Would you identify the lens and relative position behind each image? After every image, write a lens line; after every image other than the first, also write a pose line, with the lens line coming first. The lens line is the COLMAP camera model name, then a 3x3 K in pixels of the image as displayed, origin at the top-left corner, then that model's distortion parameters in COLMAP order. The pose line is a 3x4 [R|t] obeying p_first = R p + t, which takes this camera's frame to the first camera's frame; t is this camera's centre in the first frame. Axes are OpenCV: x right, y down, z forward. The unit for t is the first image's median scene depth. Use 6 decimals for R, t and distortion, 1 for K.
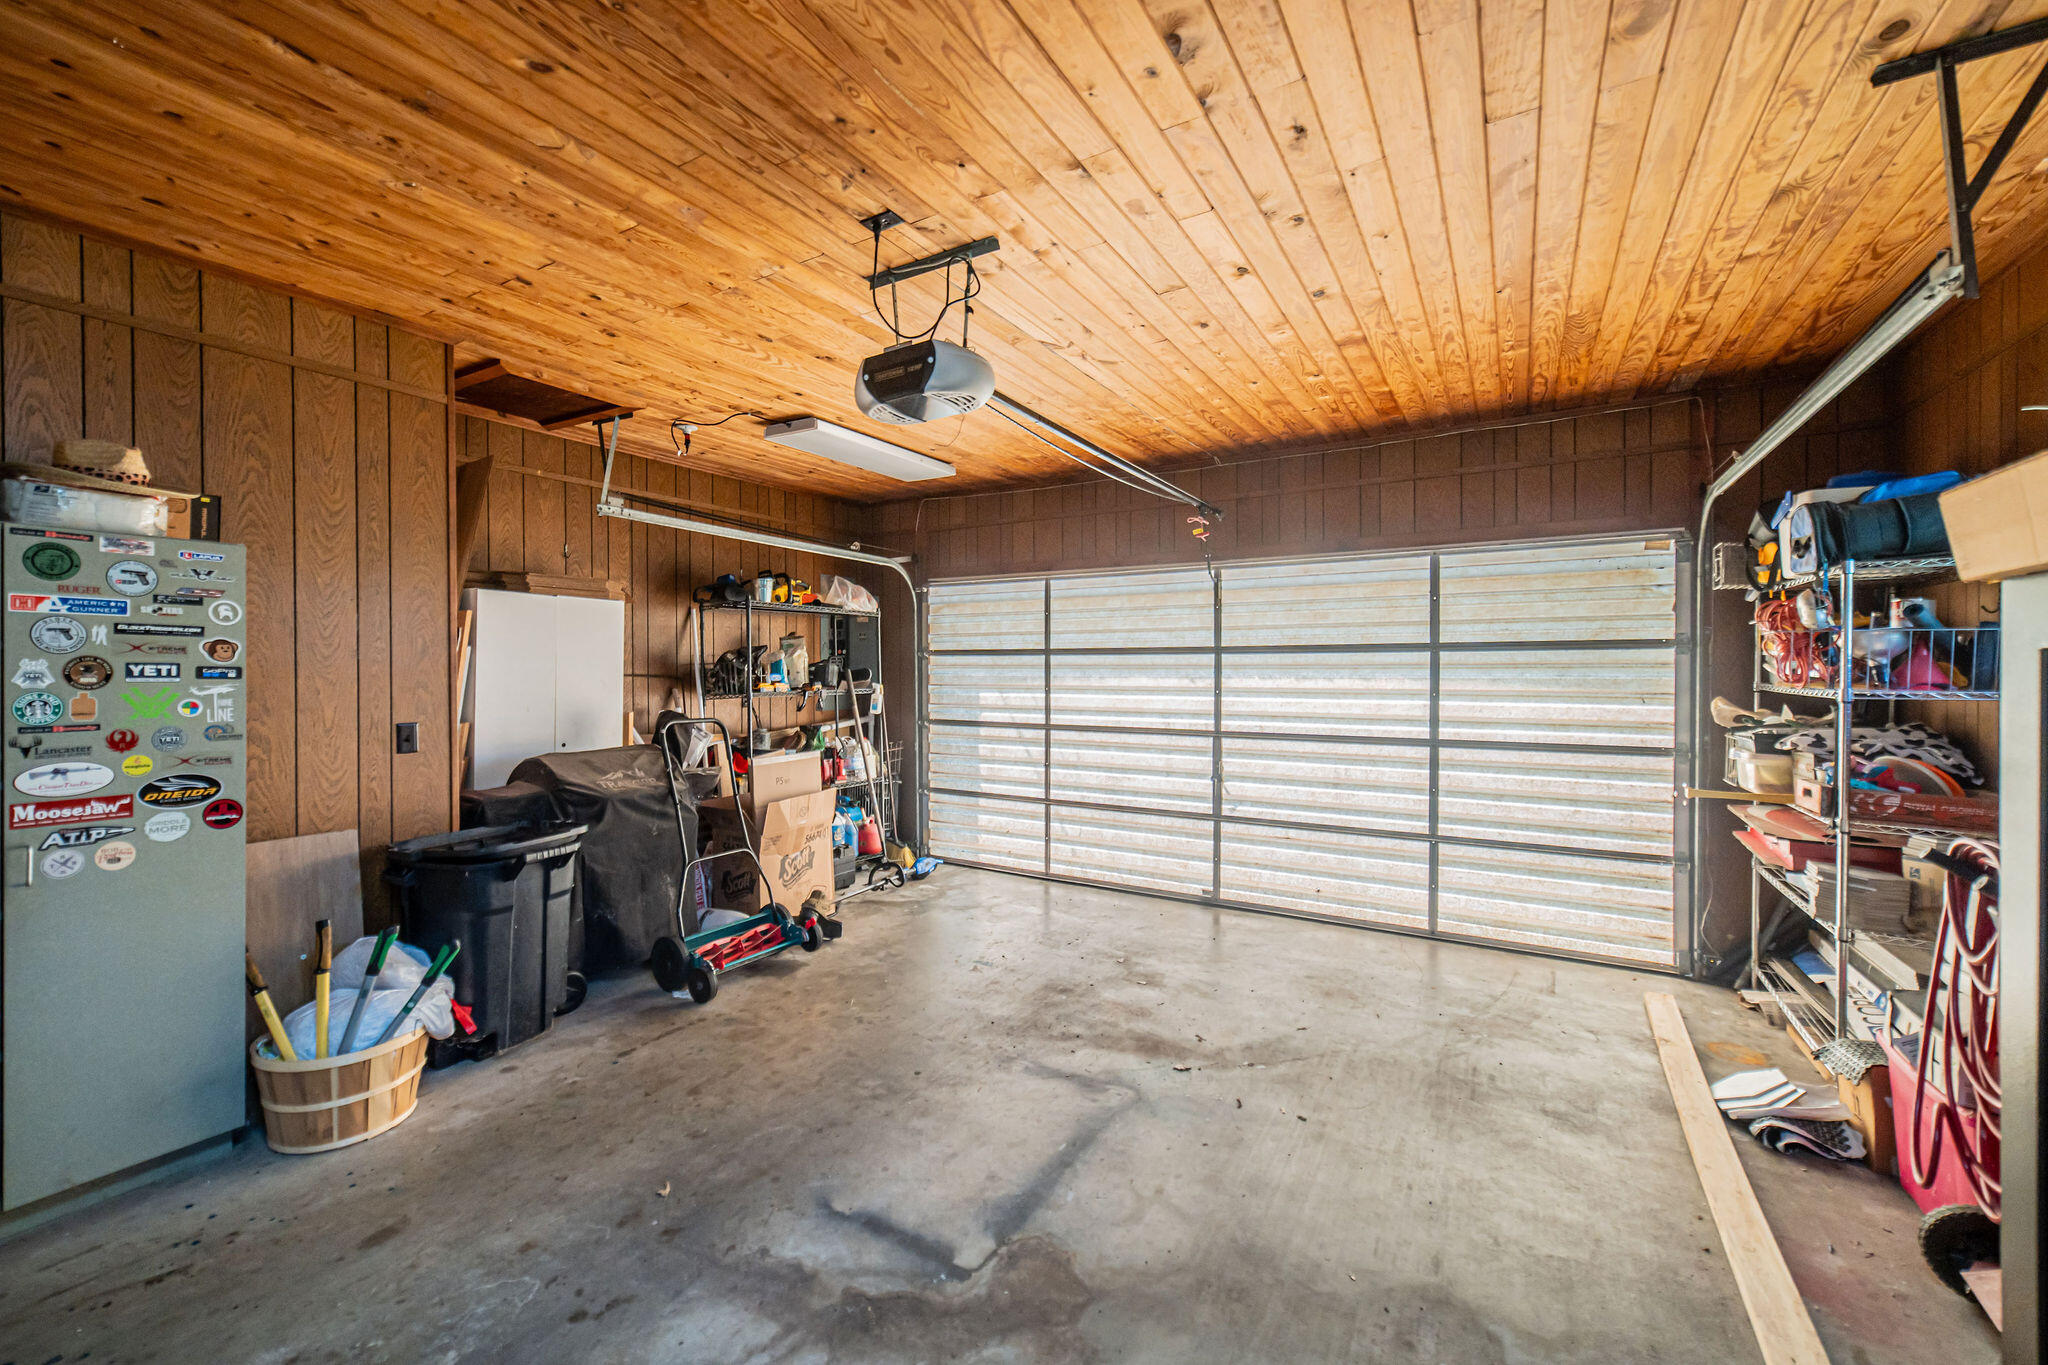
lens RADIAL K [[805.5, 0, 998.9], [0, 805.5, 670.3], [0, 0, 1]] dist [-0.002770, 0.002612]
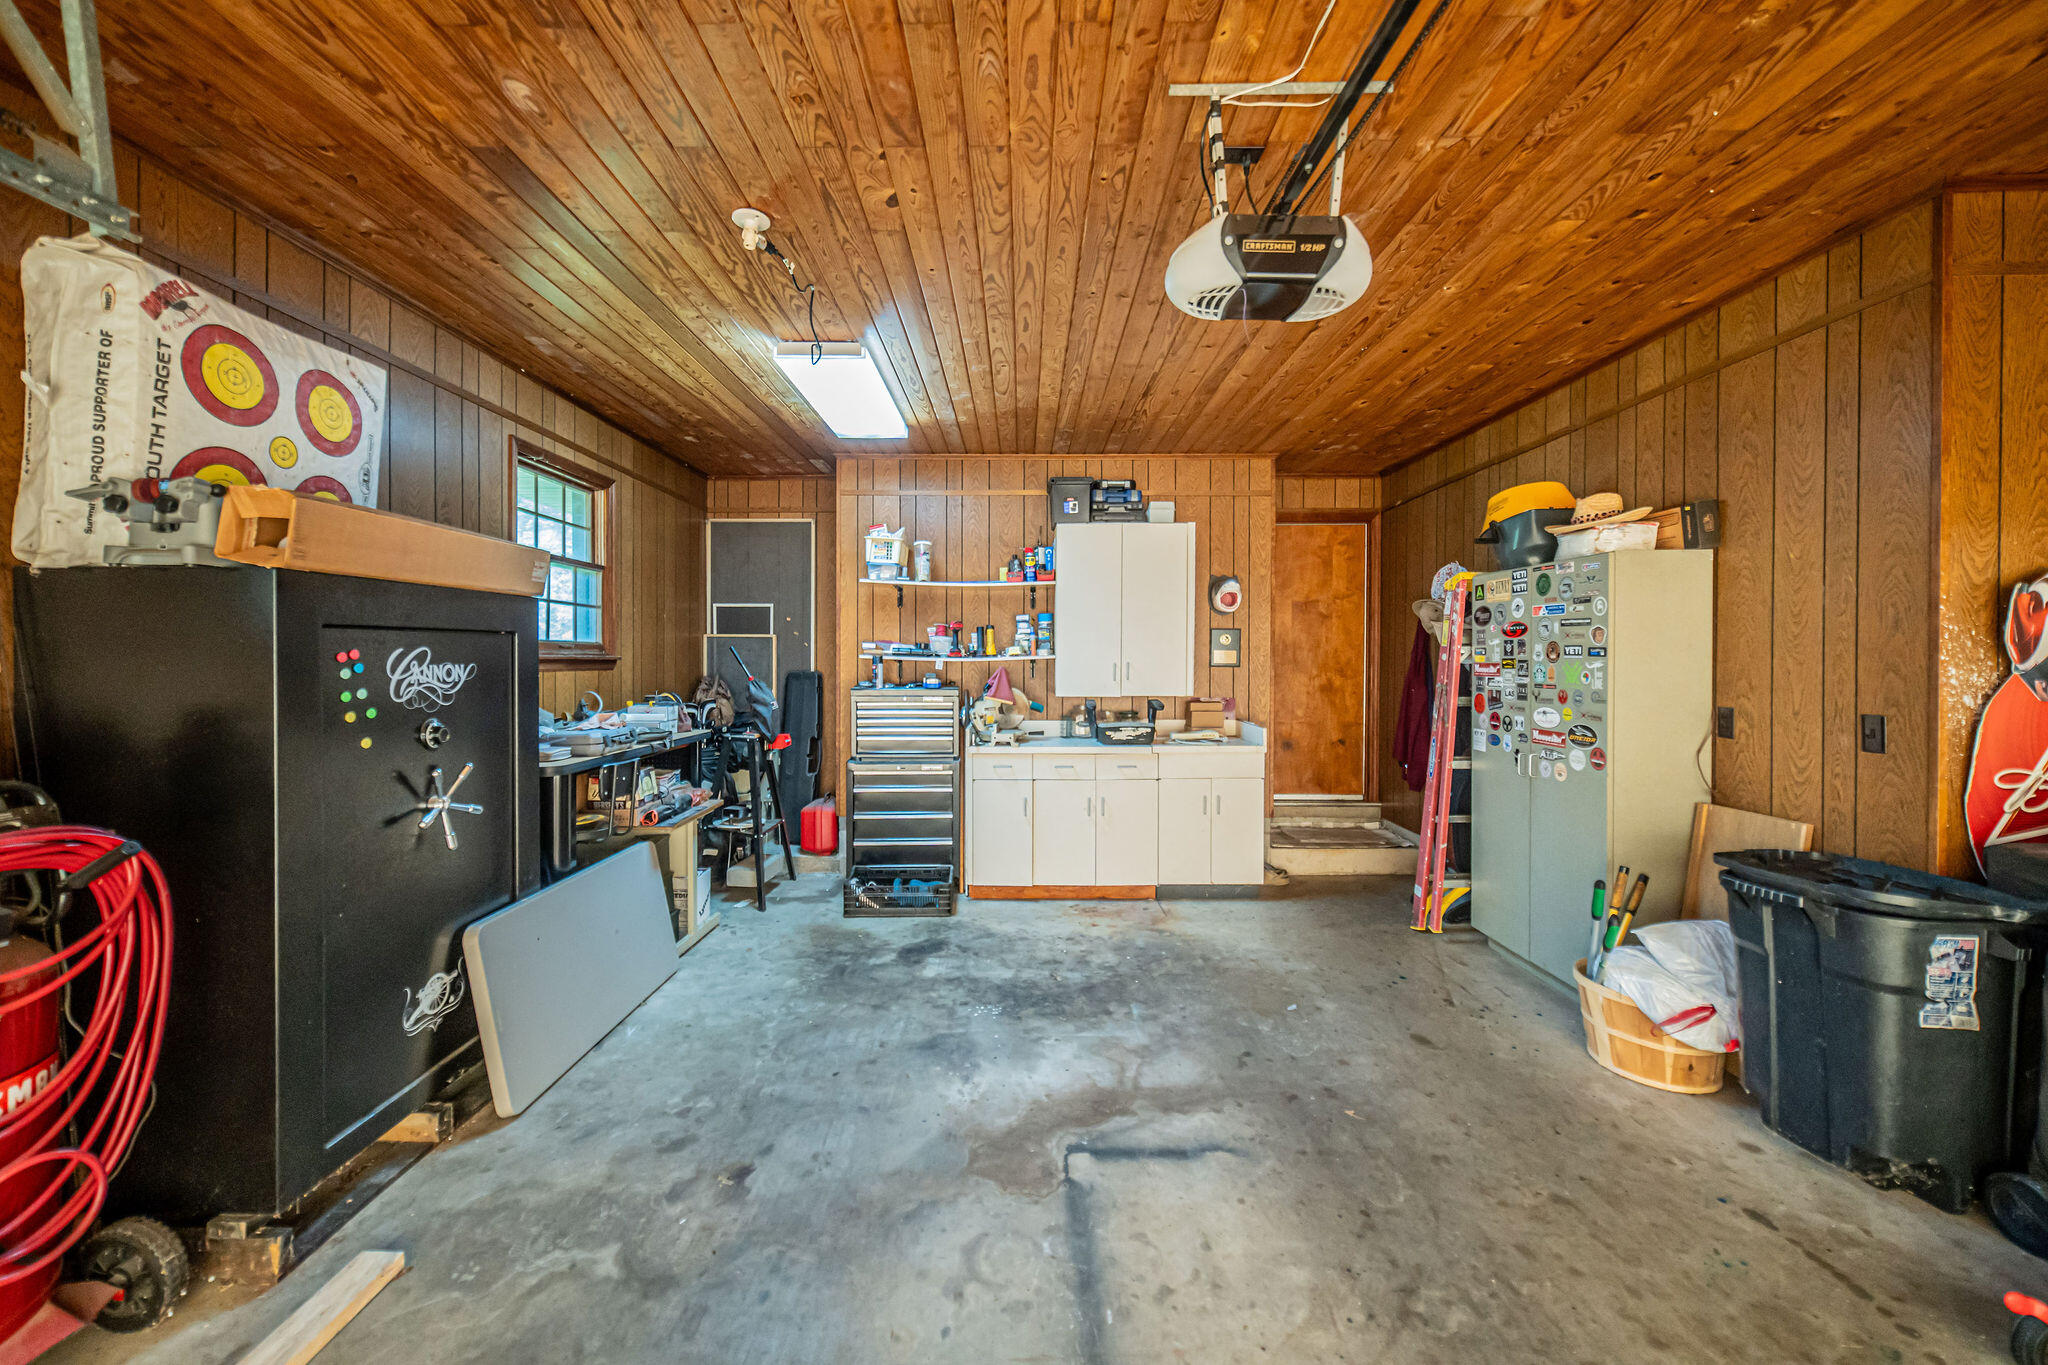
lens RADIAL K [[805.5, 0, 1021.0], [0, 805.5, 671.6], [0, 0, 1]] dist [-0.002770, 0.002612]
pose [[-0.845446, 0.007338, -0.534011, 0.354833], [-0.004411, 0.999776, 0.020722, 0.007946], [0.534043, 0.019875, -0.845224, 1.059646]]
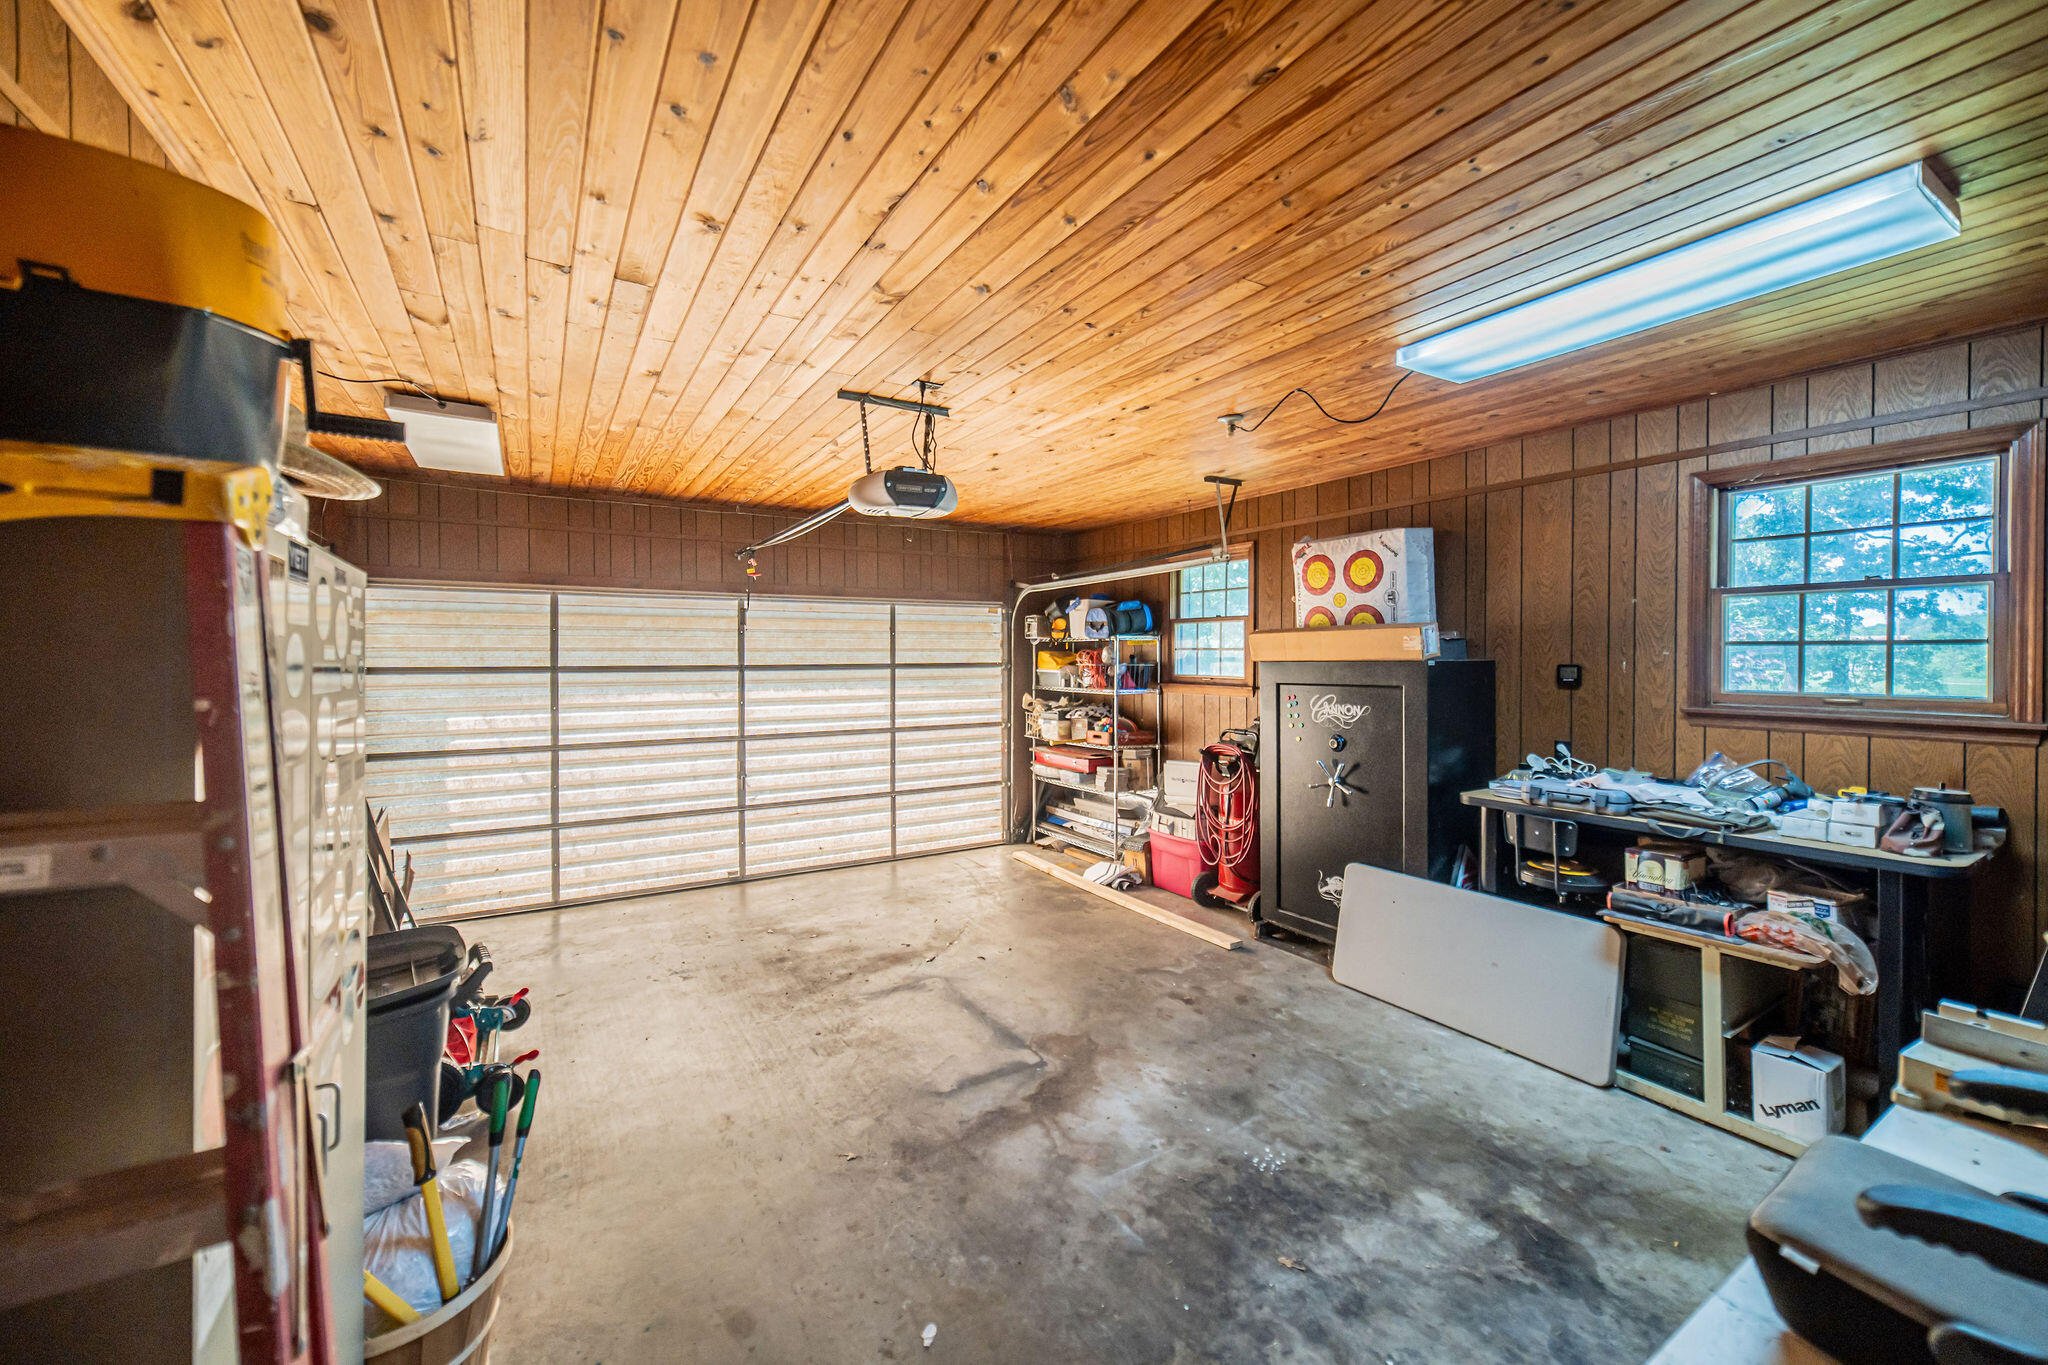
lens RADIAL K [[805.5, 0, 979.0], [0, 805.5, 665.1], [0, 0, 1]] dist [-0.002770, 0.002612]
pose [[0.482300, -0.011166, 0.875935, -0.848967], [0.007677, 0.999934, 0.008520, -0.051614], [-0.875972, 0.002615, 0.482354, 0.164379]]
